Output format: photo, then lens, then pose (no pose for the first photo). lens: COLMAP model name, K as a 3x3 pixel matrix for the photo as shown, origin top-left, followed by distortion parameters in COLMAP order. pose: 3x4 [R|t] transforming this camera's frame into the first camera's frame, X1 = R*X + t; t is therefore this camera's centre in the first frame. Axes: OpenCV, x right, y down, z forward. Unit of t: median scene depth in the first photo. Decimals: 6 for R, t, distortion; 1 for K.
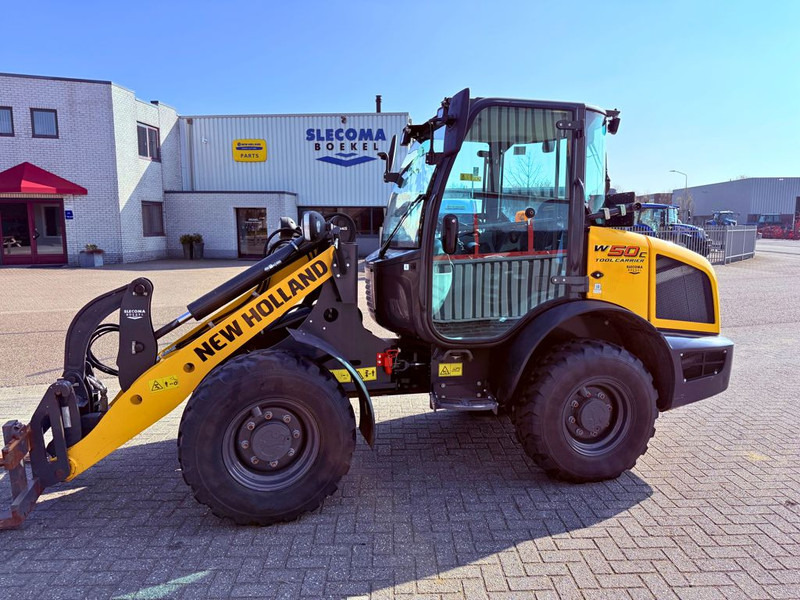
lens RADIAL K [[566.3, 0, 396.9], [0, 566.3, 302.5], [0, 0, 1]] dist [0.039425, -0.049850]
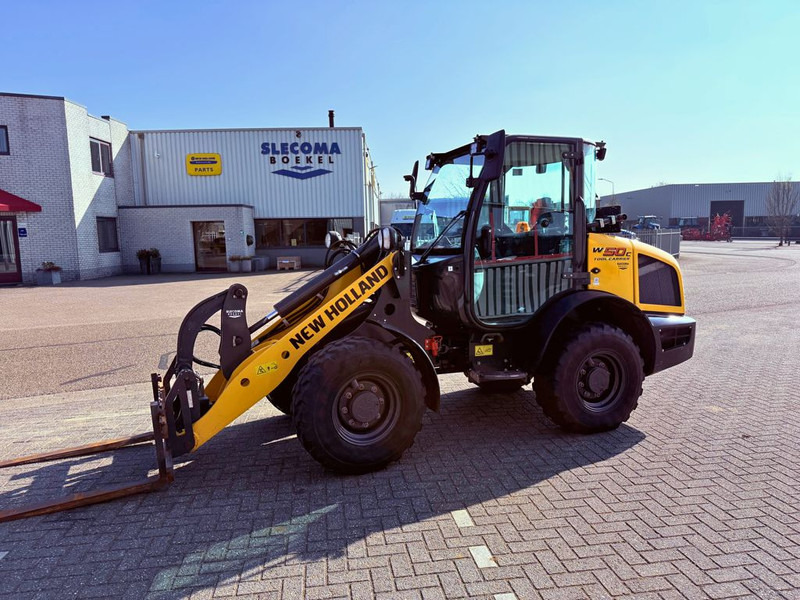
lens RADIAL K [[566.2, 0, 398.1], [0, 566.2, 305.4], [0, 0, 1]] dist [0.065197, -0.104710]
pose [[0.993633, -0.035023, 0.107083, -0.222570], [0.036298, 0.999291, -0.009975, 0.025458], [-0.106658, 0.013799, 0.994200, -0.221043]]
